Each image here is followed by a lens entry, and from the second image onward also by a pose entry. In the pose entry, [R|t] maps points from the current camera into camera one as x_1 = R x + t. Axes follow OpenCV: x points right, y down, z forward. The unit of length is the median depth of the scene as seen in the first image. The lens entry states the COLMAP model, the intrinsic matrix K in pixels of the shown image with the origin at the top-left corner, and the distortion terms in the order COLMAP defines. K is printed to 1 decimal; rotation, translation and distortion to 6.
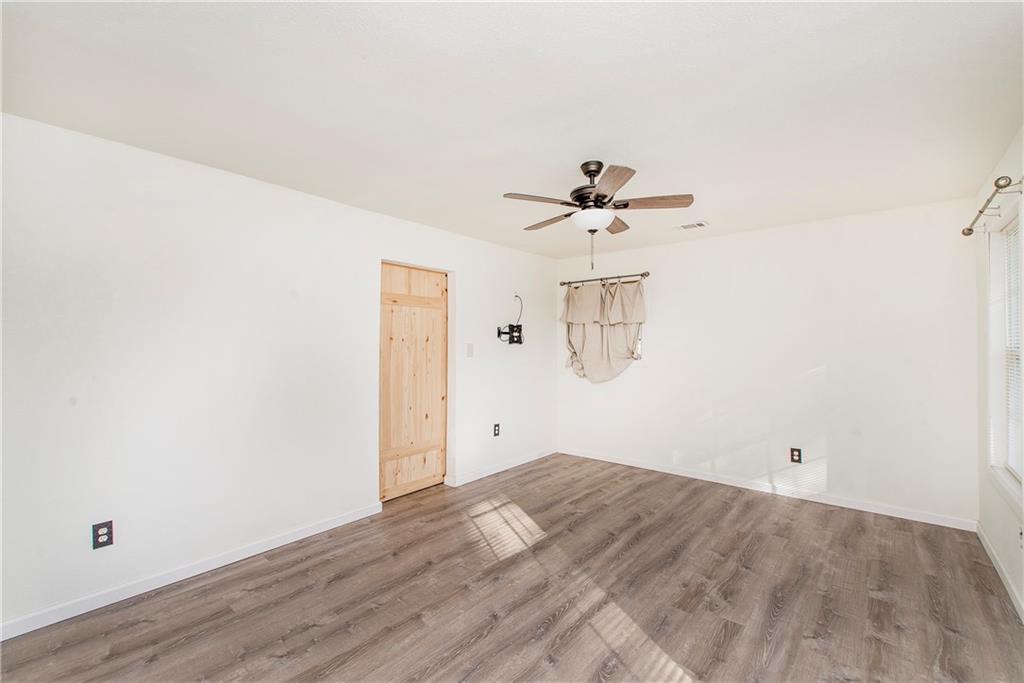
lens RADIAL K [[450.8, 0, 518.3], [0, 450.8, 338.9], [0, 0, 1]] dist [0.011714, -0.000564]
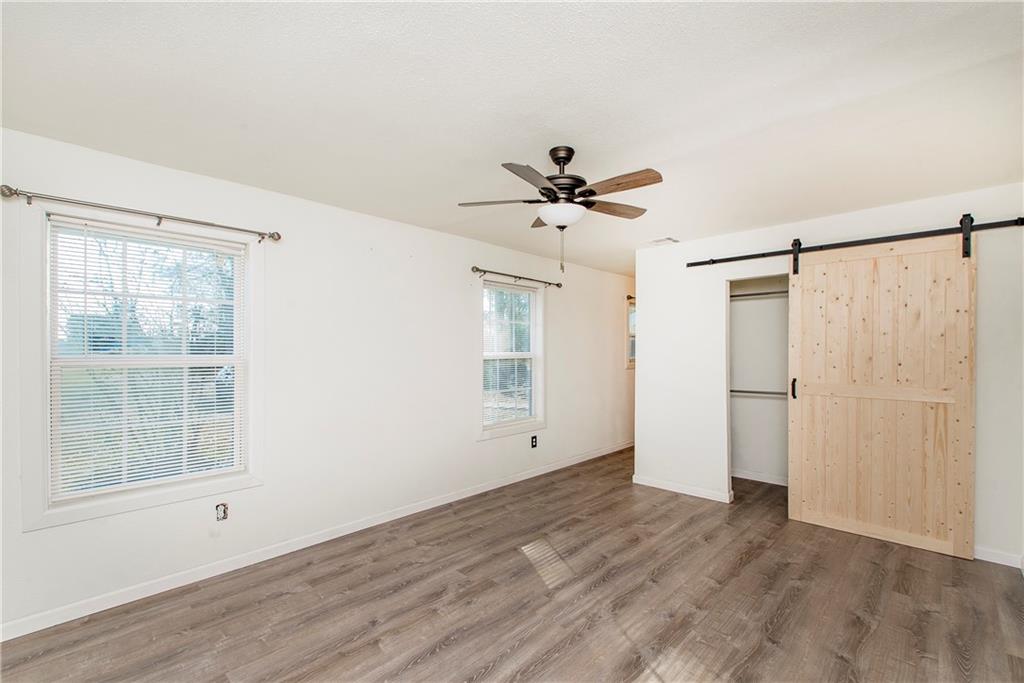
lens RADIAL K [[450.8, 0, 518.3], [0, 450.8, 338.9], [0, 0, 1]] dist [0.011714, -0.000564]
pose [[-0.996904, 0.005004, 0.078473, 0.189856], [0.001912, 0.999220, -0.039437, 0.017957], [-0.078610, -0.039165, -0.996136, 2.037294]]
